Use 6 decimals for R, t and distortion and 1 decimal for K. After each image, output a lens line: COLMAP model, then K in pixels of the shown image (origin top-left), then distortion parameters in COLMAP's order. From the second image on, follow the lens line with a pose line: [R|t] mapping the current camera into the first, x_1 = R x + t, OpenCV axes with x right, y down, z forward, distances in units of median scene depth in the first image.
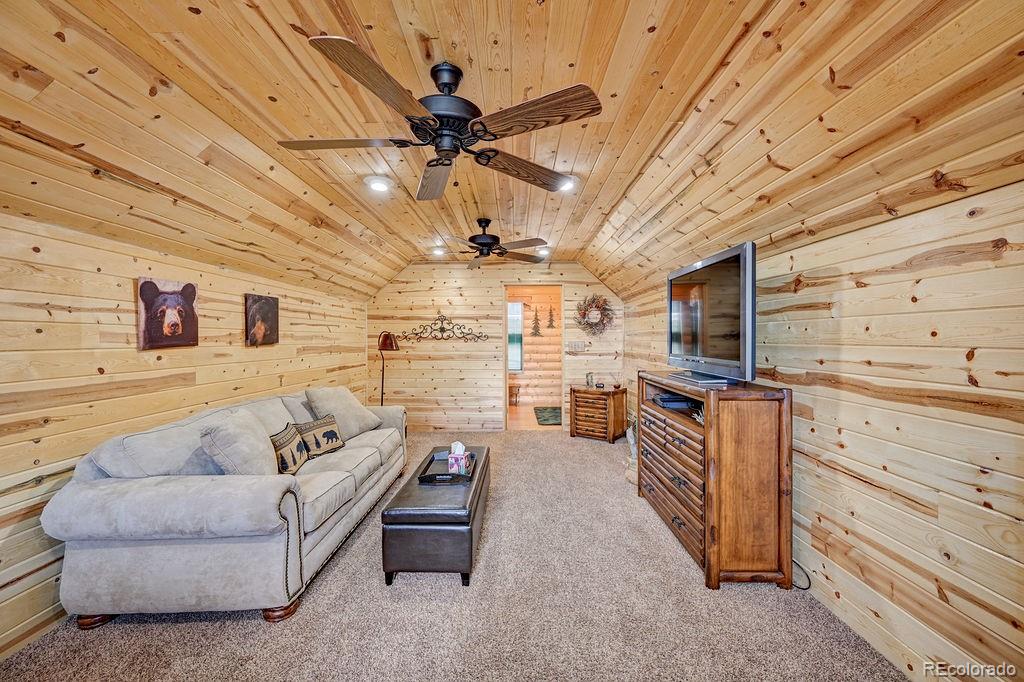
lens RADIAL K [[400.3, 0, 511.7], [0, 400.3, 339.6], [0, 0, 1]] dist [-0.000008, 0.000000]
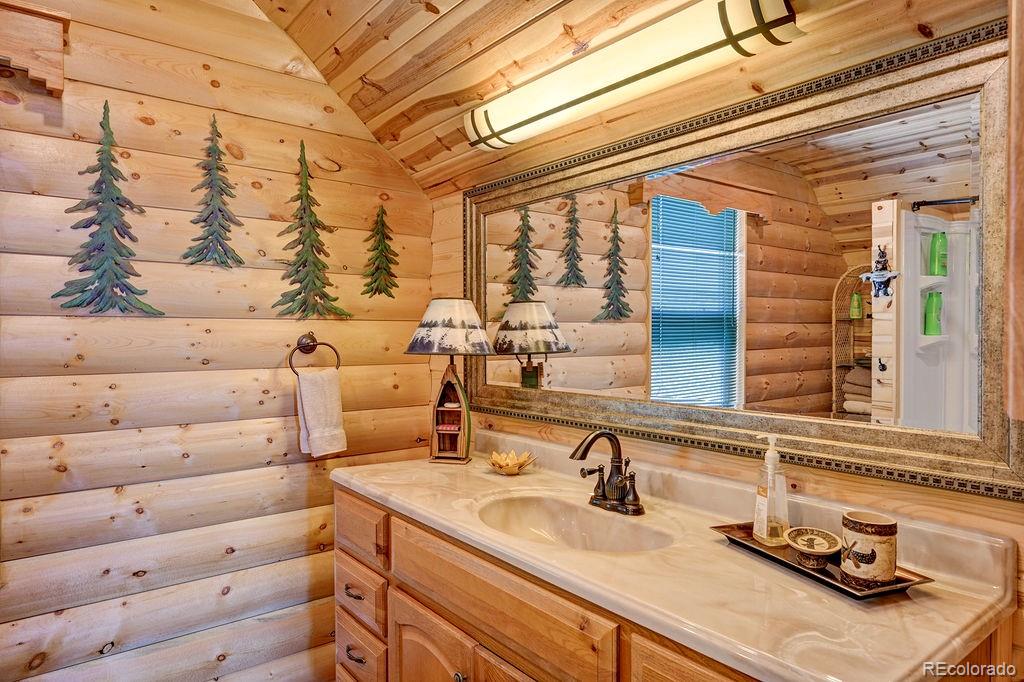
lens RADIAL K [[633.8, 0, 512.7], [0, 633.8, 339.8], [0, 0, 1]] dist [0.002720, 0.000496]
pose [[0.782244, -0.009240, 0.622903, 0.032349], [0.004006, 0.999944, 0.009802, -0.000201], [-0.622959, -0.005172, 0.782238, 0.723900]]
